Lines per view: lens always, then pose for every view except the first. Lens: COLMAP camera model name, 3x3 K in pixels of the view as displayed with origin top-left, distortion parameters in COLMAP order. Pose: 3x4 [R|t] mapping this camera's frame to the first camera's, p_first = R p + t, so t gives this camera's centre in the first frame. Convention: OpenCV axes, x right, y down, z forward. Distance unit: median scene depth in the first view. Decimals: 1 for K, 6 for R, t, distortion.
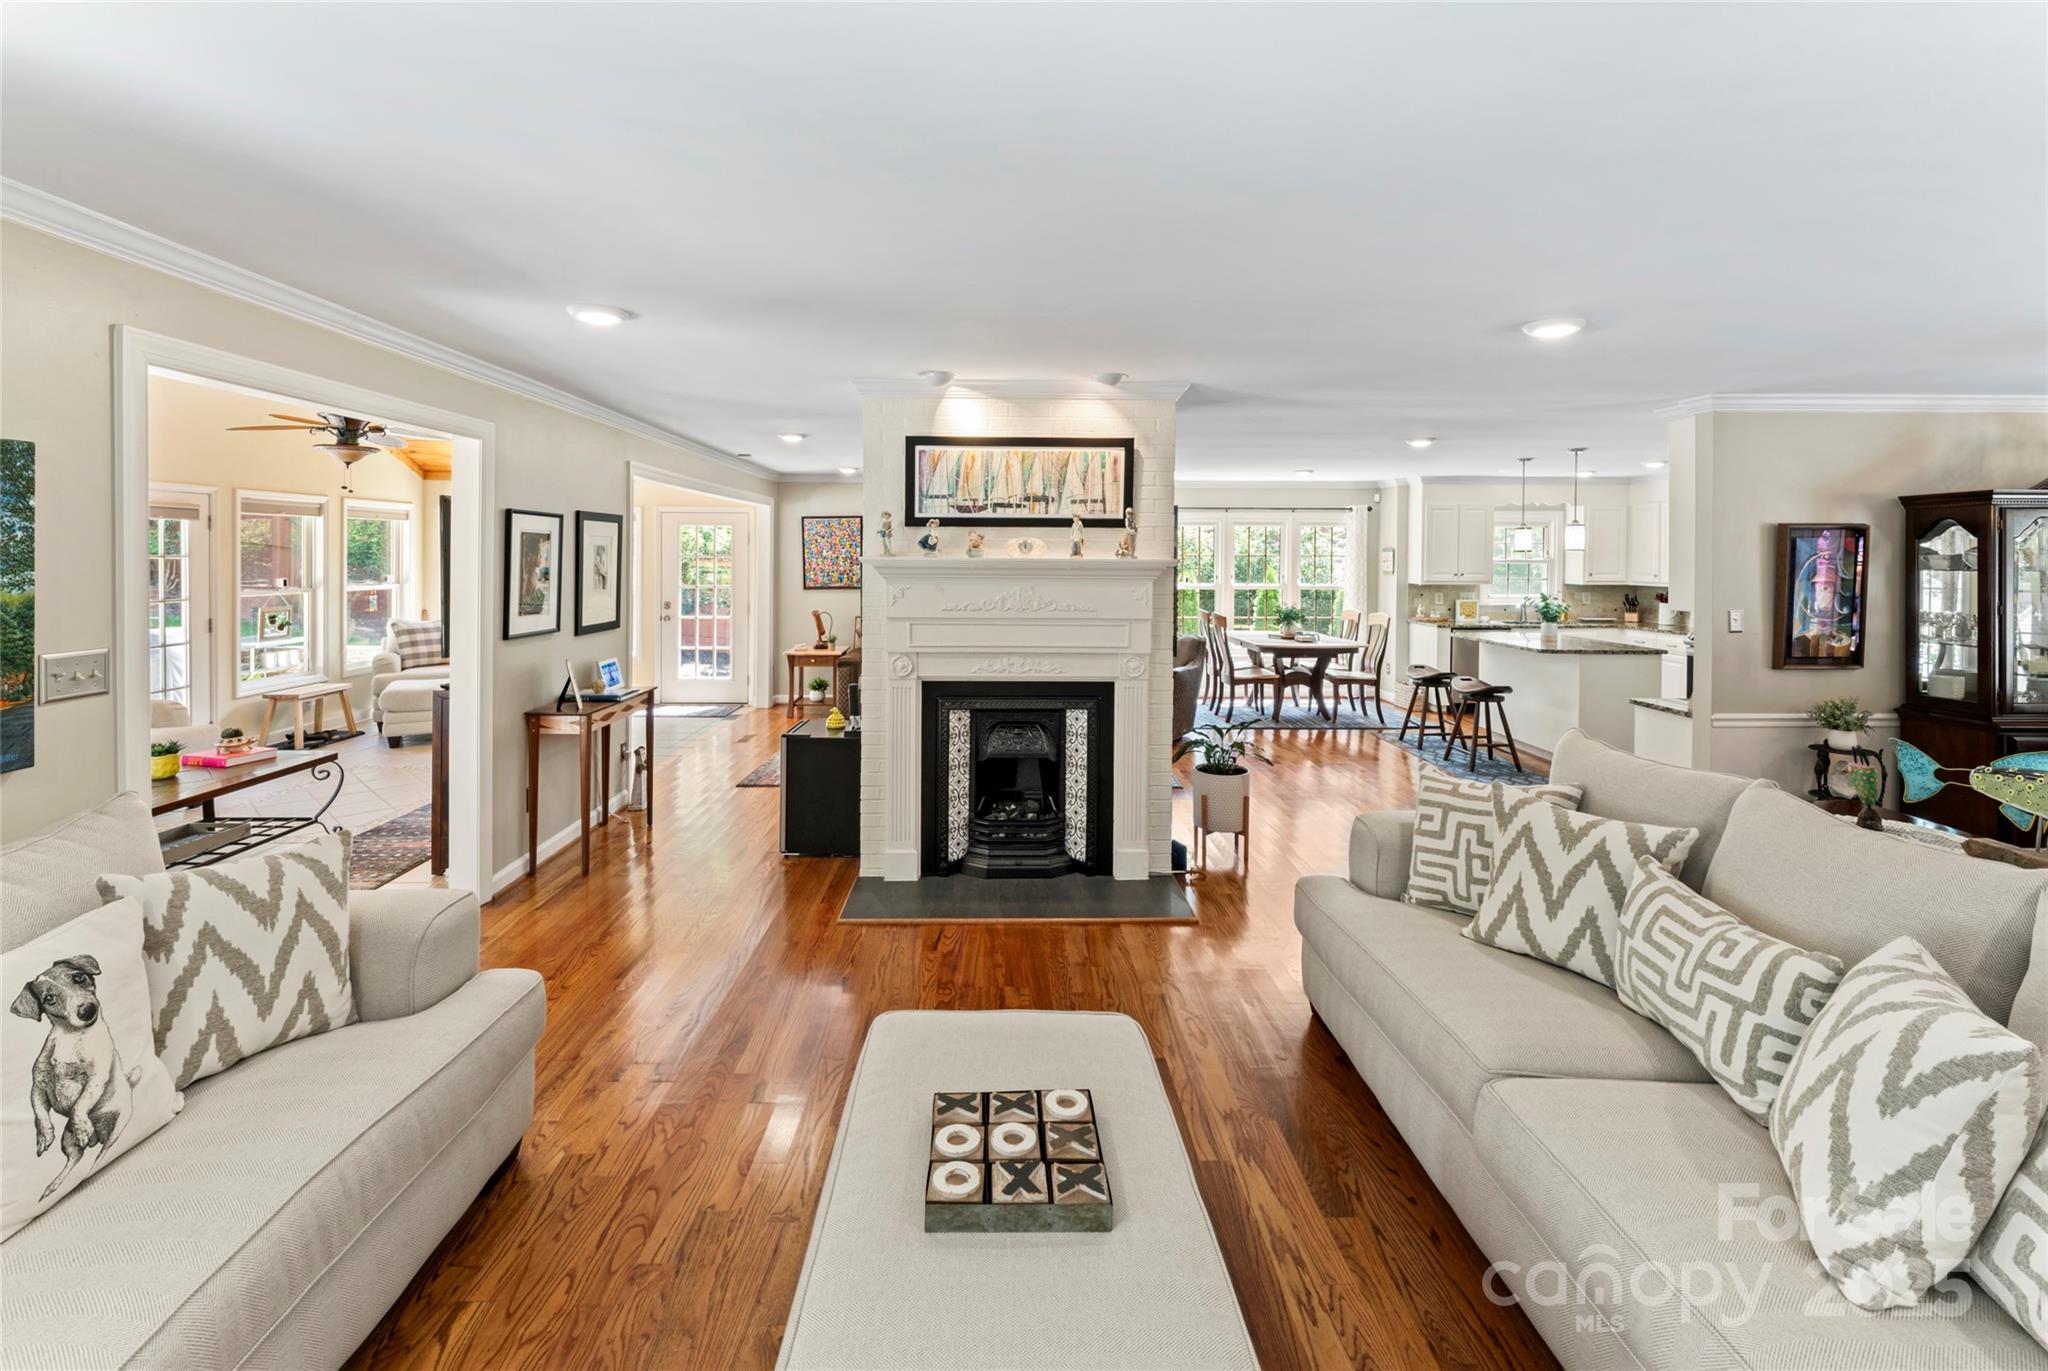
lens RADIAL K [[894.6, 0, 1029.1], [0, 894.6, 561.4], [0, 0, 1]] dist [-0.008273, 0.000404]
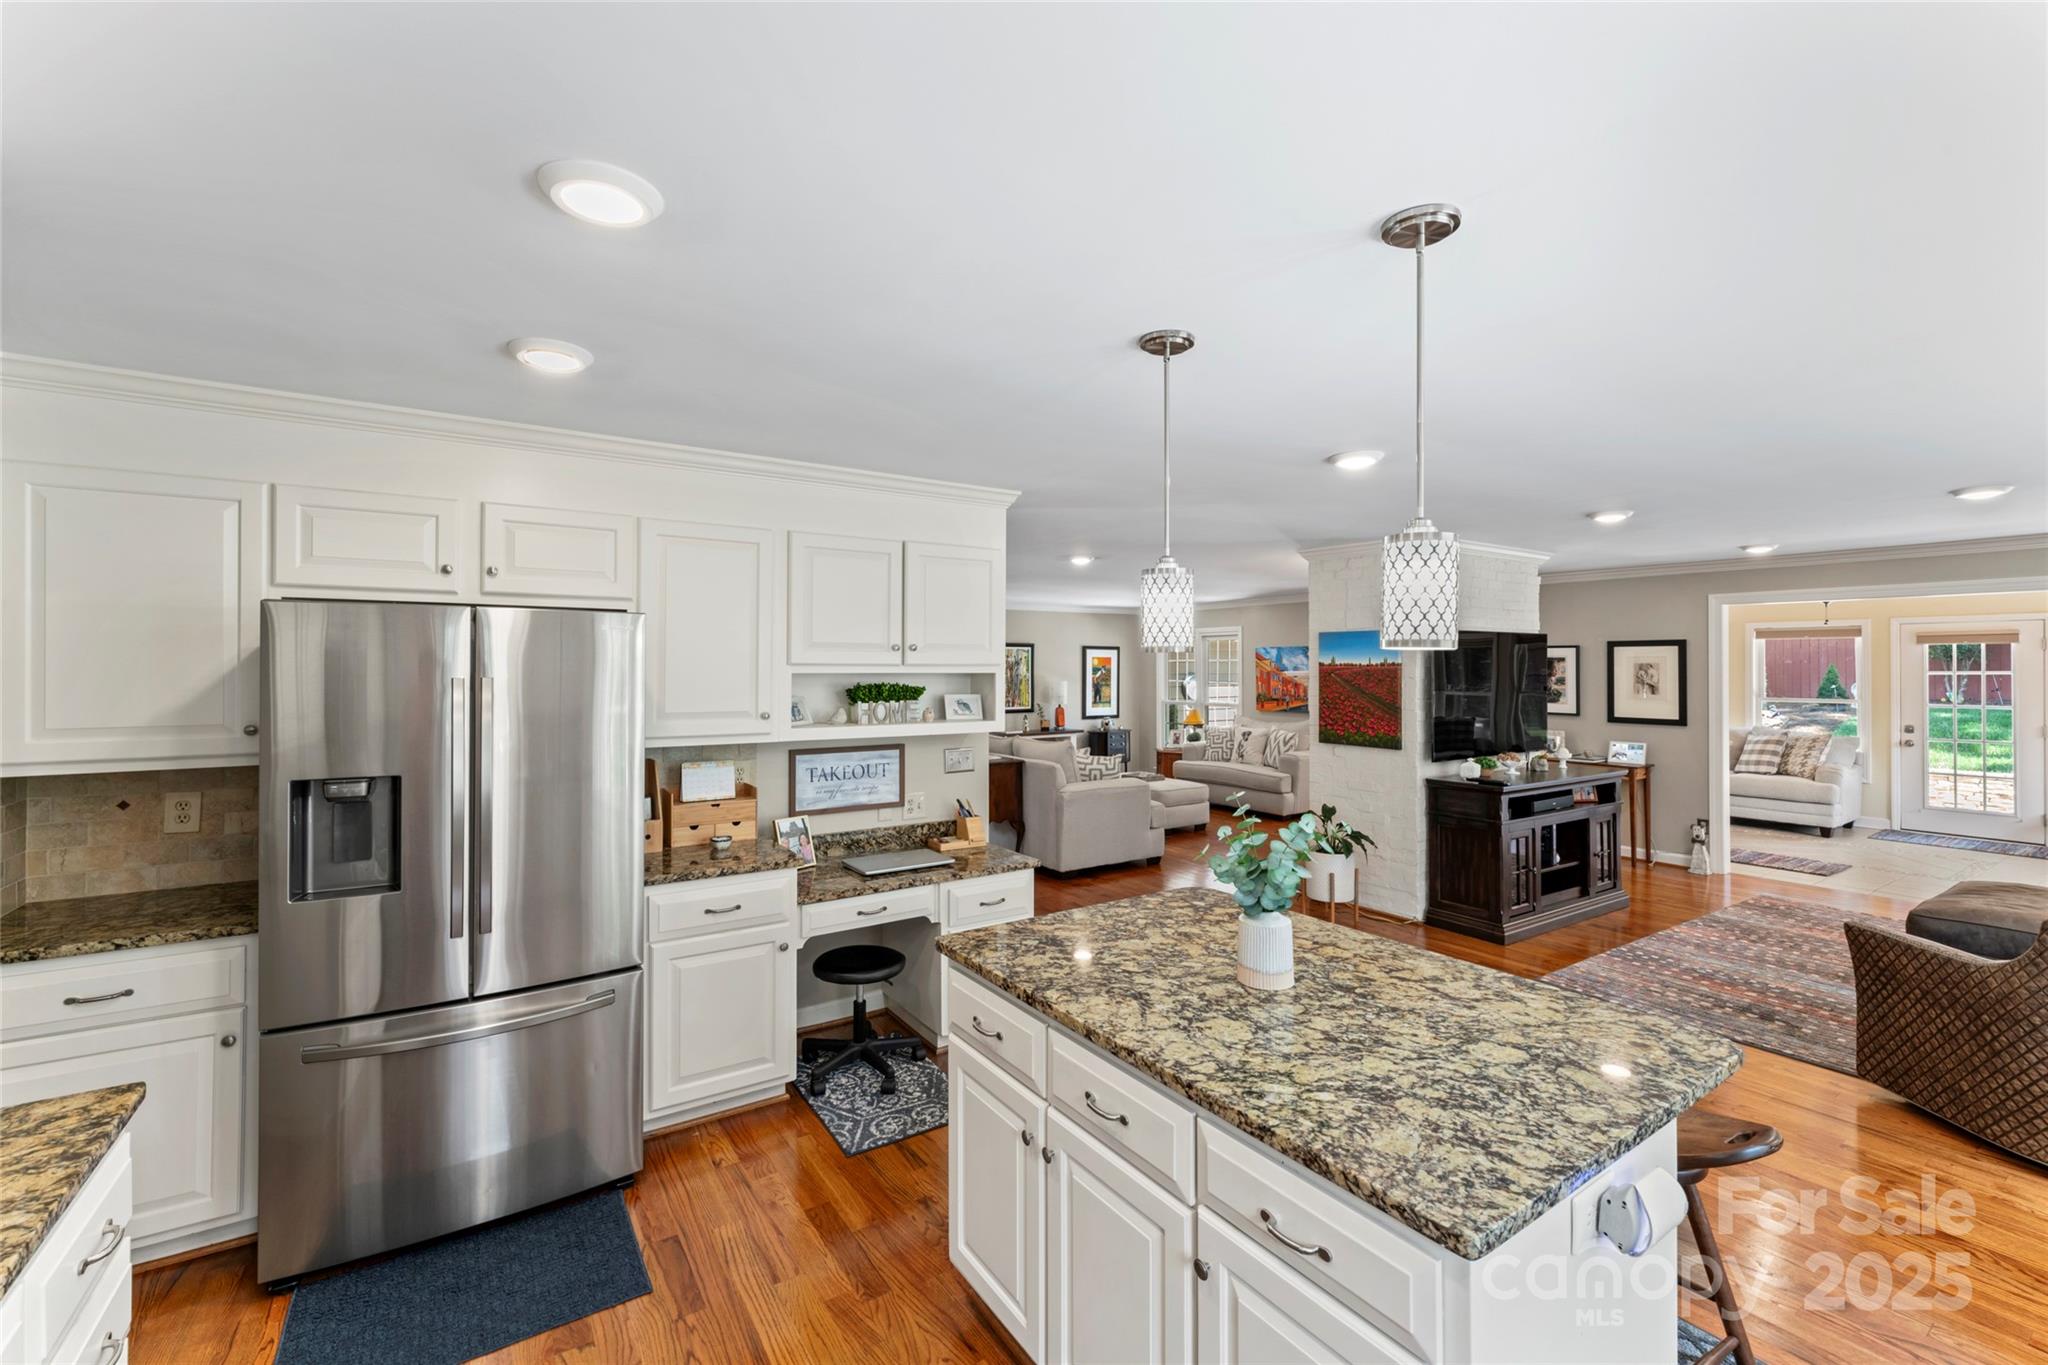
lens RADIAL K [[869.5, 0, 1028.1], [0, 869.5, 666.8], [0, 0, 1]] dist [-0.008973, 0.000490]
pose [[-0.848532, -0.004874, -0.529121, 1.321979], [-0.007360, 0.999970, 0.002592, -0.010605], [0.529093, 0.006094, -0.848542, 1.997580]]
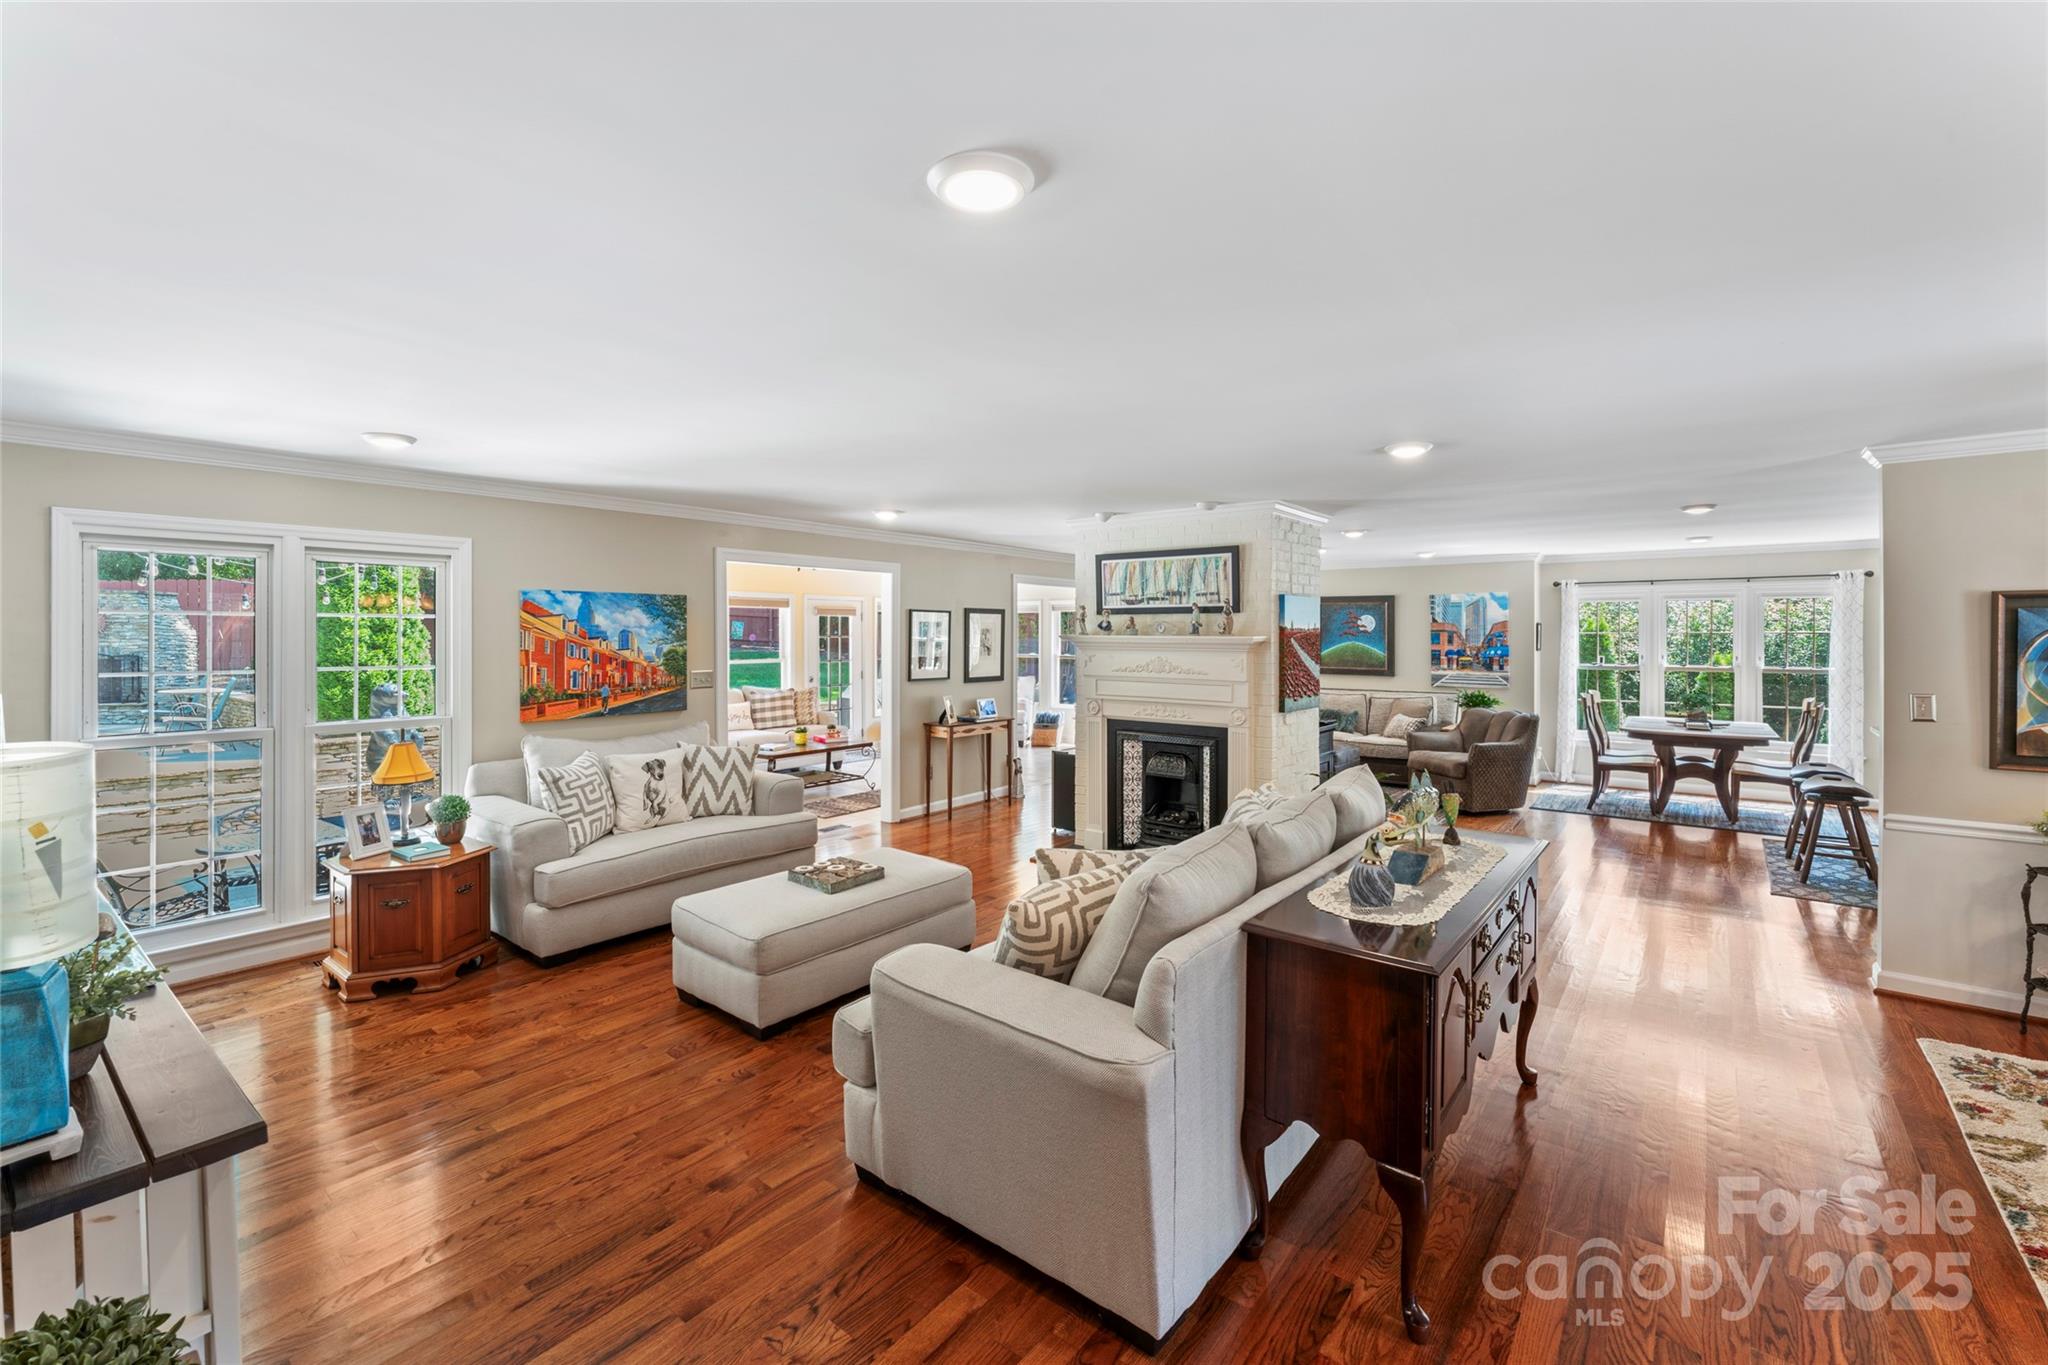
lens RADIAL K [[869.5, 0, 1004.9], [0, 869.5, 636.0], [0, 0, 1]] dist [-0.008973, 0.000490]
pose [[0.754596, -0.002075, -0.656186, 0.704518], [-0.001045, 0.999990, -0.004363, 0.002961], [0.656189, 0.003978, 0.754586, -0.204846]]
